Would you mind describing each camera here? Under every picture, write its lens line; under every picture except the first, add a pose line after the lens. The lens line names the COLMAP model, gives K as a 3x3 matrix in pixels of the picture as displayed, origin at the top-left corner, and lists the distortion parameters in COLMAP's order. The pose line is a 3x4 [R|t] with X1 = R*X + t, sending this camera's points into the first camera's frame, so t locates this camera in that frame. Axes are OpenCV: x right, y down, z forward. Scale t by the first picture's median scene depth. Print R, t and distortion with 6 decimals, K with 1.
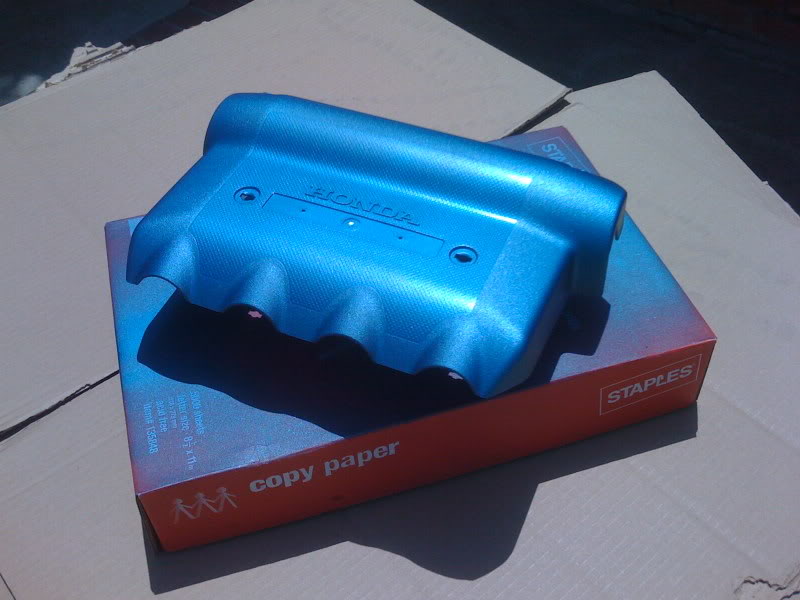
lens RADIAL K [[898.4, 0, 400.0], [0, 898.4, 300.0], [0, 0, 1]] dist [0.015244, 0.016205]
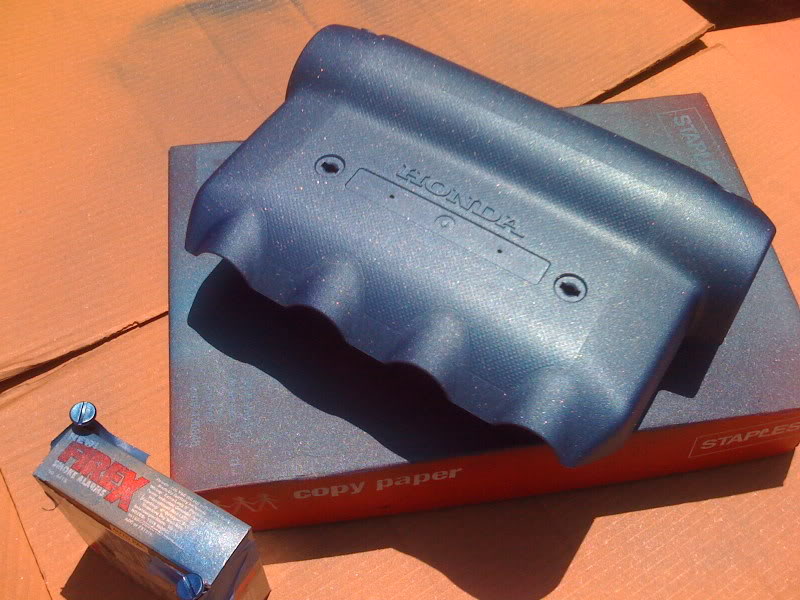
lens RADIAL K [[898.4, 0, 400.0], [0, 898.4, 300.0], [0, 0, 1]] dist [0.015244, 0.016205]
pose [[0.987568, 0.149165, -0.049584, -0.042430], [-0.137939, 0.973635, 0.181679, -0.160158], [0.075377, -0.172581, 0.982107, 0.138013]]
